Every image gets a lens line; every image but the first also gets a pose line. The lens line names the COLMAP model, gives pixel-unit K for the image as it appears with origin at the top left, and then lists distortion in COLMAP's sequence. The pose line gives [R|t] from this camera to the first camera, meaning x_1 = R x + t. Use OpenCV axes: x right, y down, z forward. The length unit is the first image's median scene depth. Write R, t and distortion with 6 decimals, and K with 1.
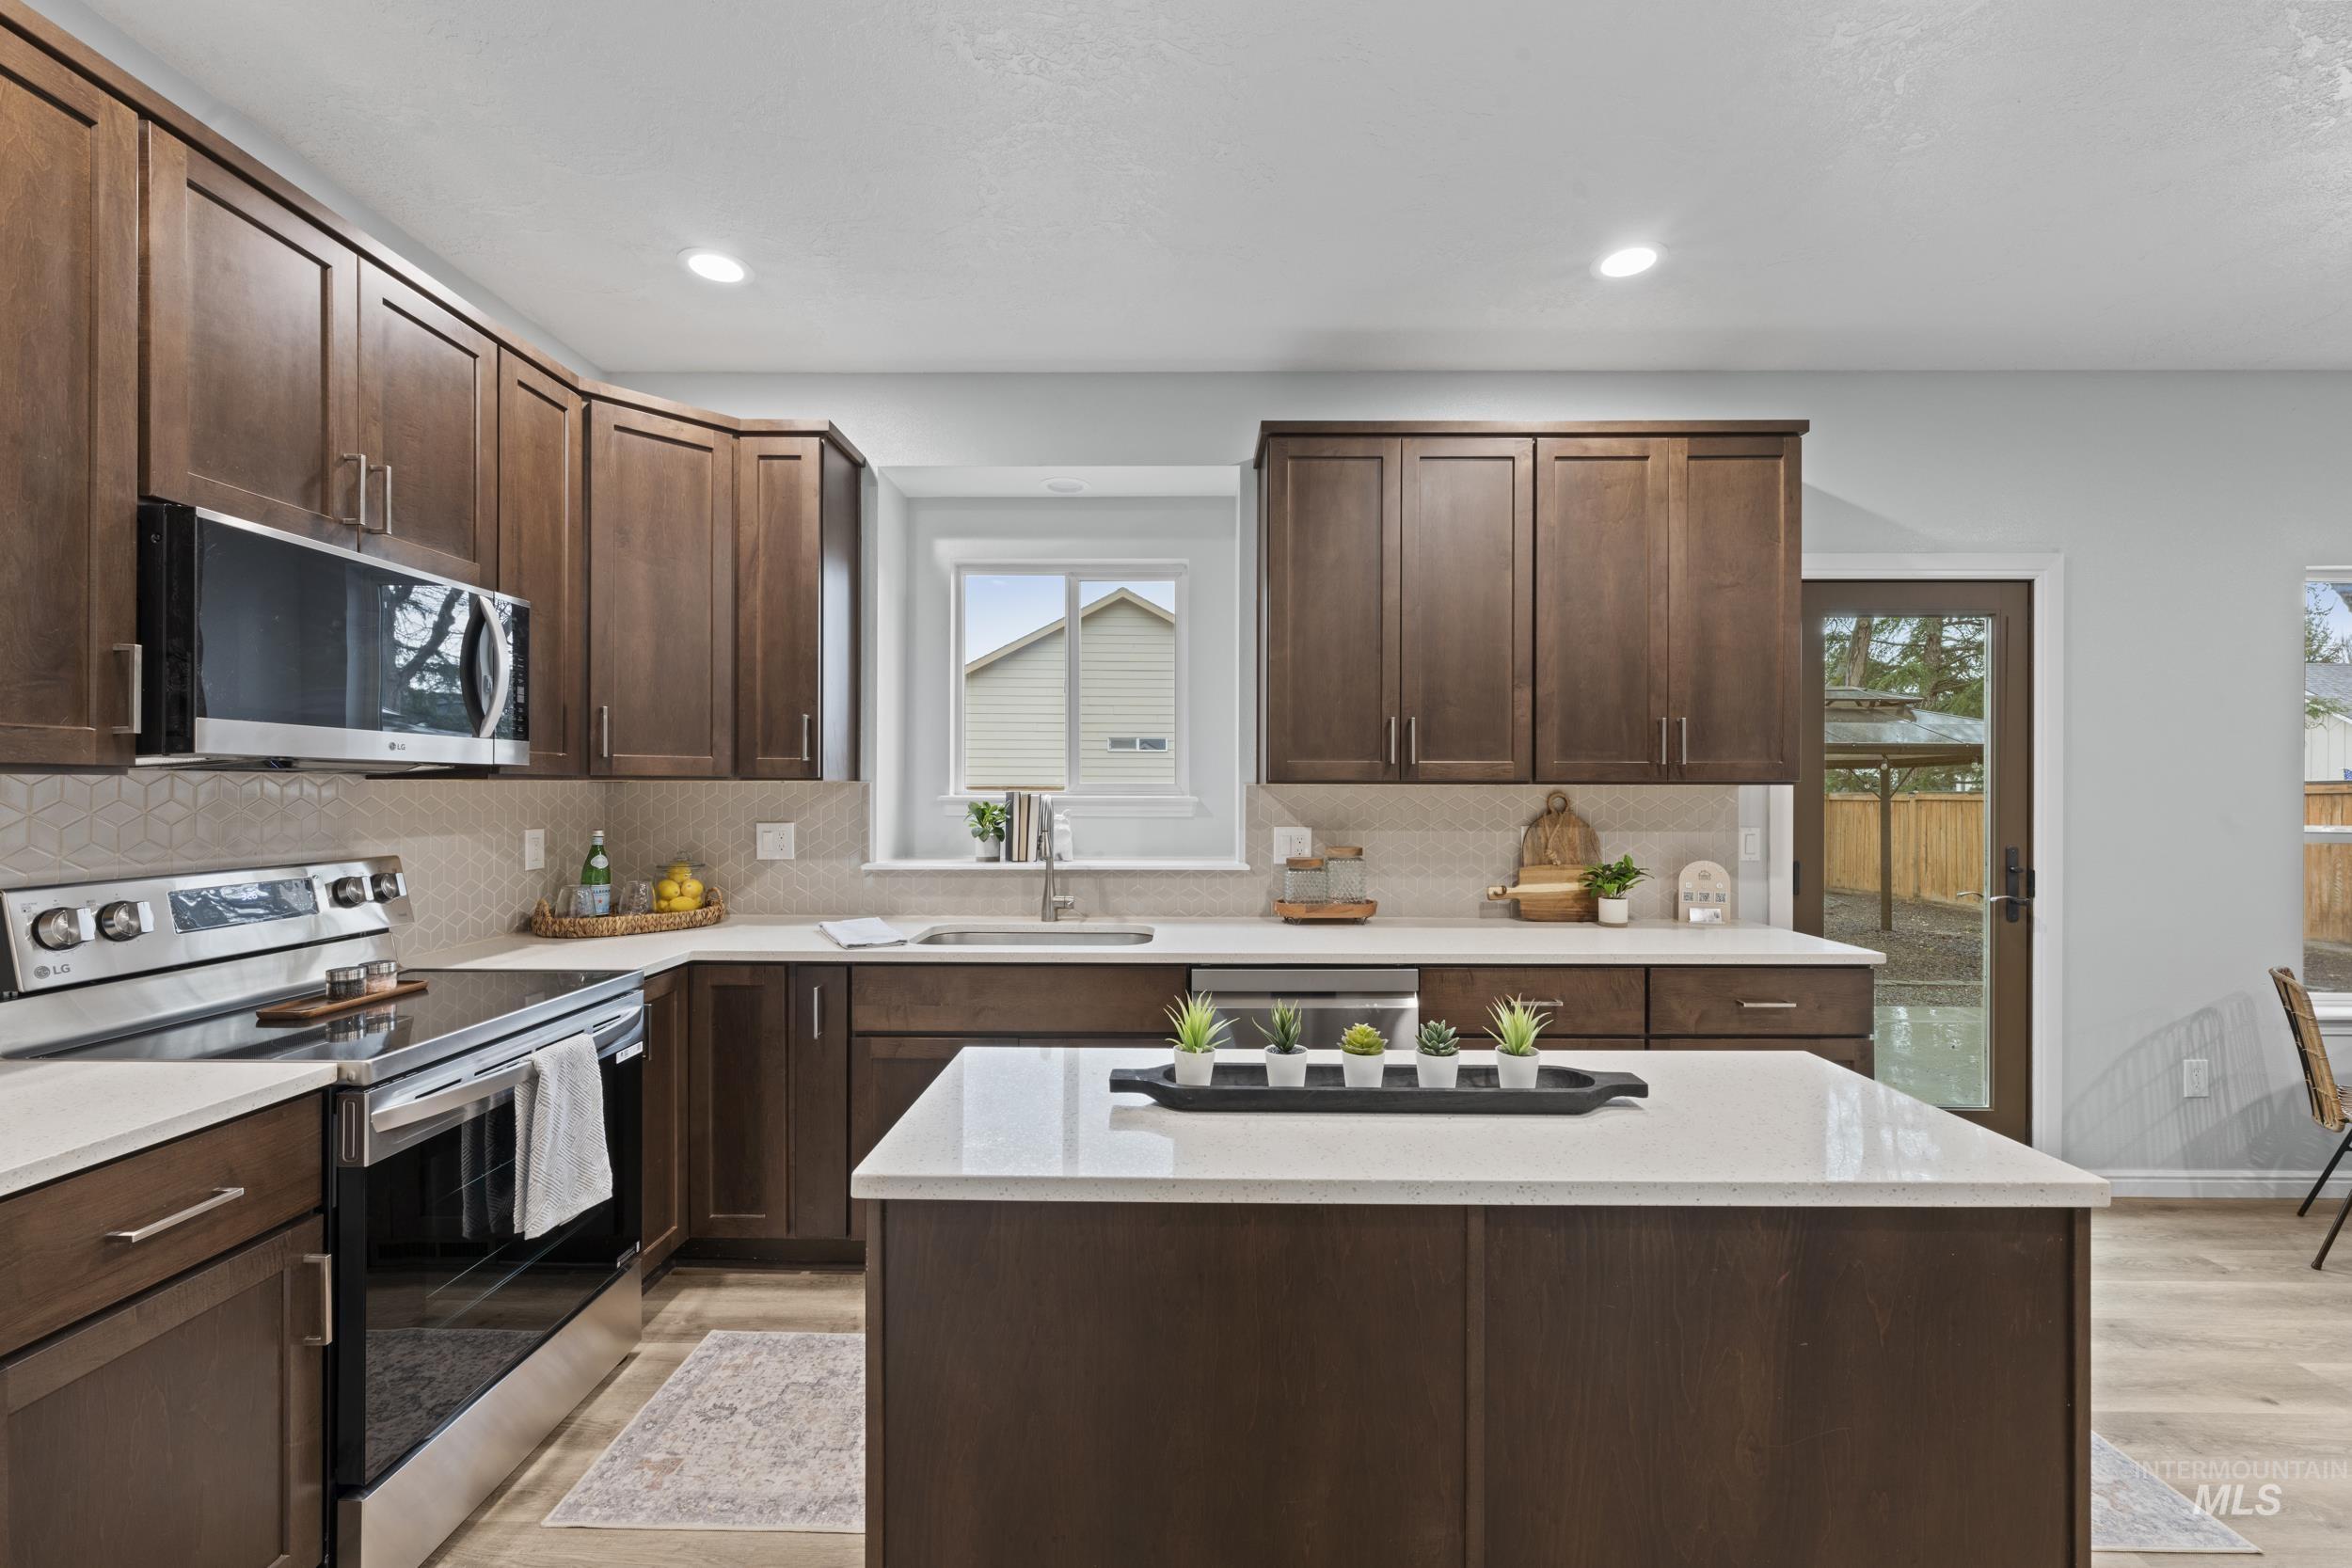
lens RADIAL K [[929.1, 0, 1184.6], [0, 929.1, 786.3], [0, 0, 1]] dist [0.002918, -0.000808]
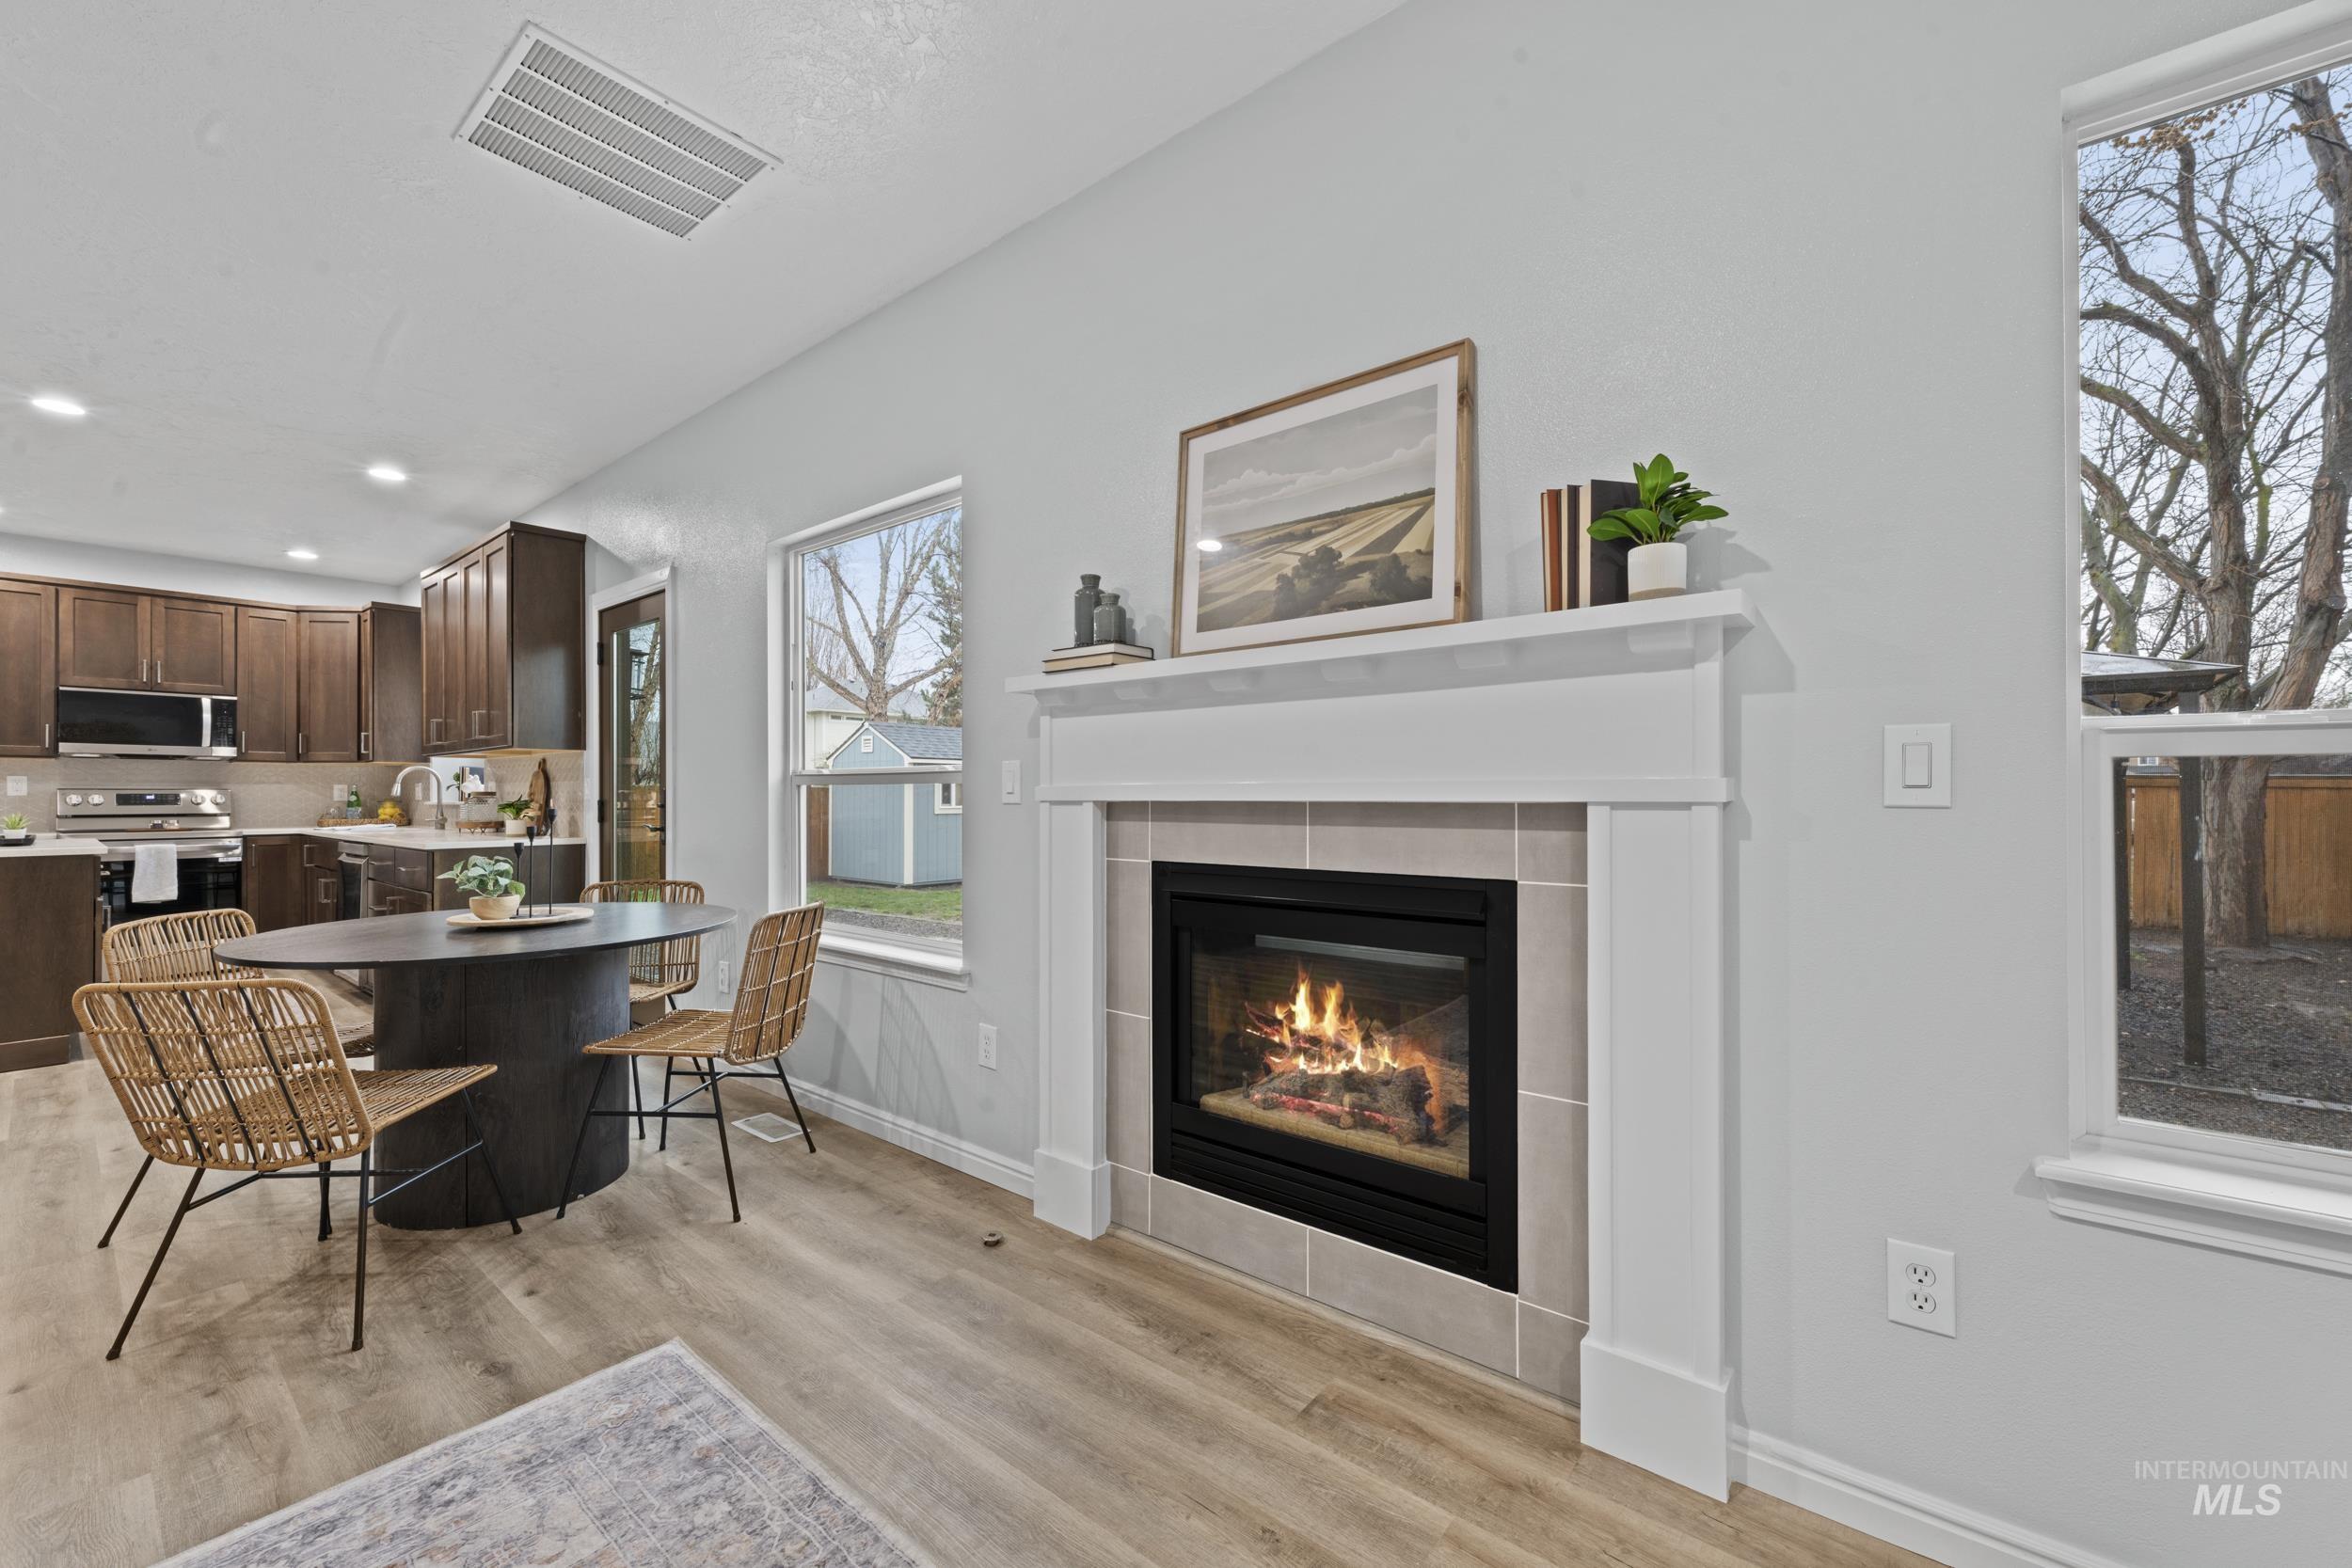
lens RADIAL K [[929.1, 0, 1188.2], [0, 929.1, 790.2], [0, 0, 1]] dist [0.002918, -0.000808]
pose [[0.782261, -0.007915, -0.622900, 2.372265], [0.005524, 0.999968, -0.005769, 0.081963], [0.622926, 0.001072, 0.782280, 0.430220]]
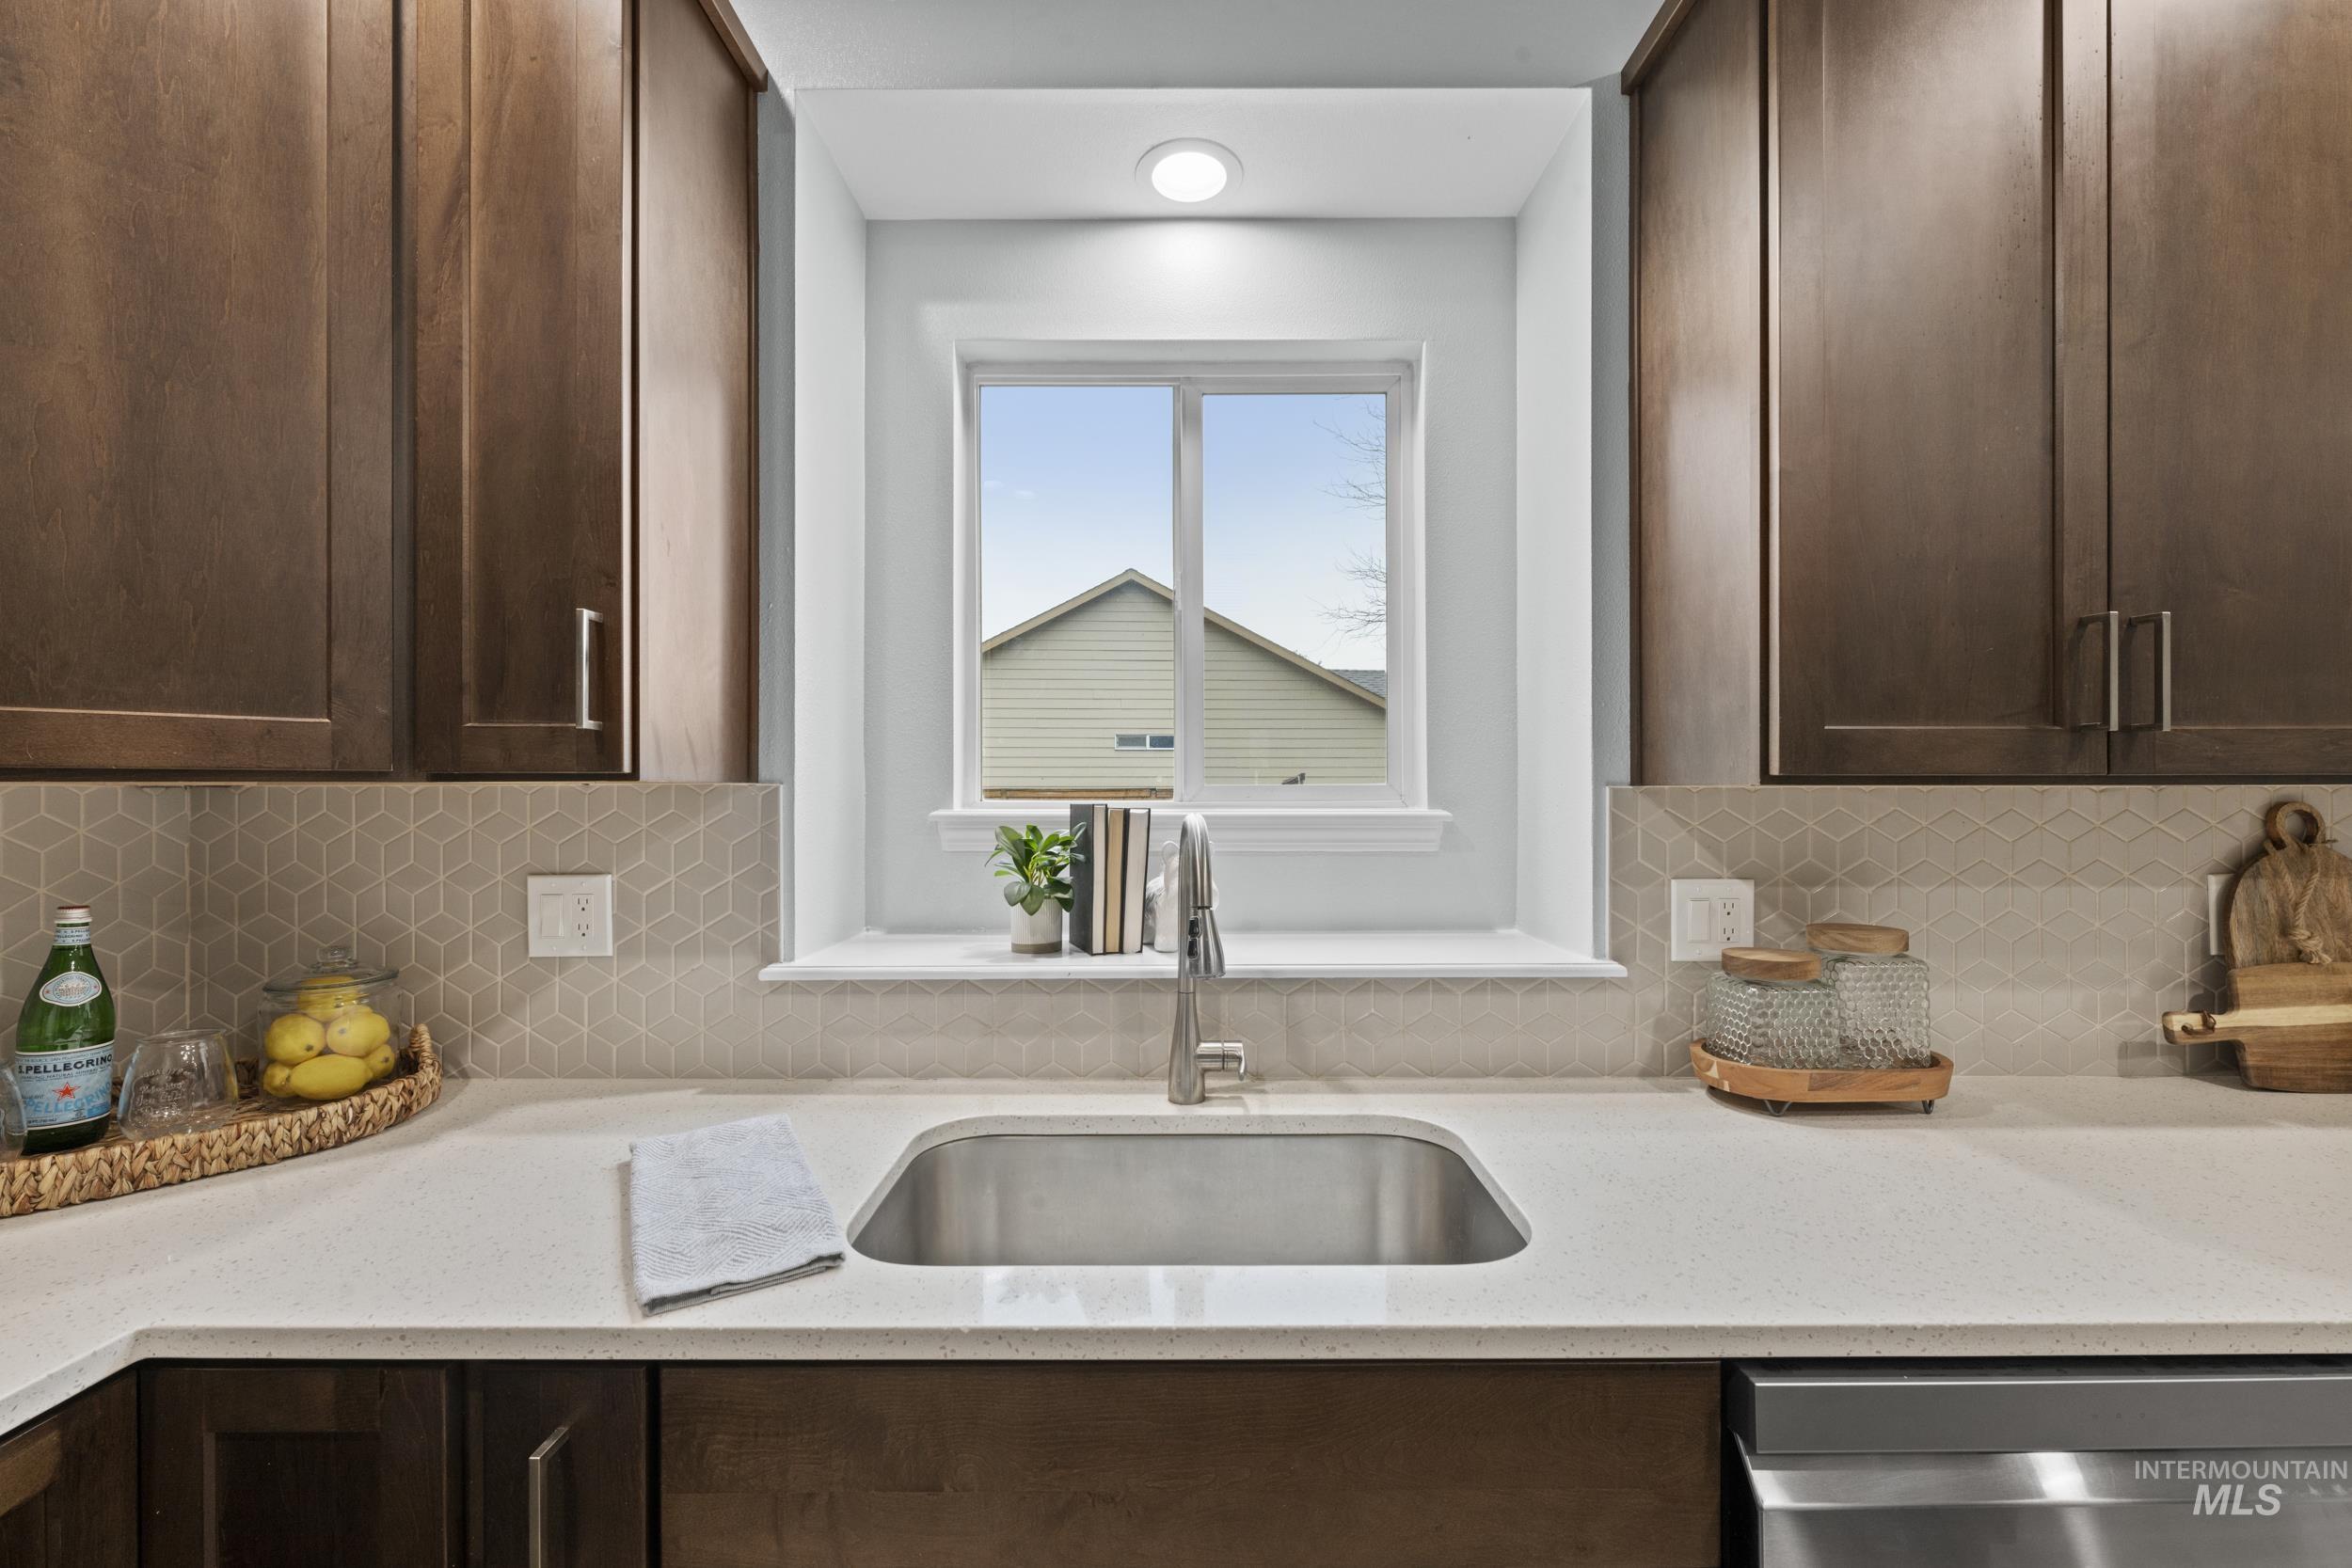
lens RADIAL K [[929.1, 0, 1180.3], [0, 929.1, 791.0], [0, 0, 1]] dist [0.002918, -0.000808]
pose [[0.999982, -0.003722, 0.004779, -0.149901], [0.003703, 0.999985, 0.004005, -0.002443], [-0.004794, -0.003988, 0.999981, 0.560967]]
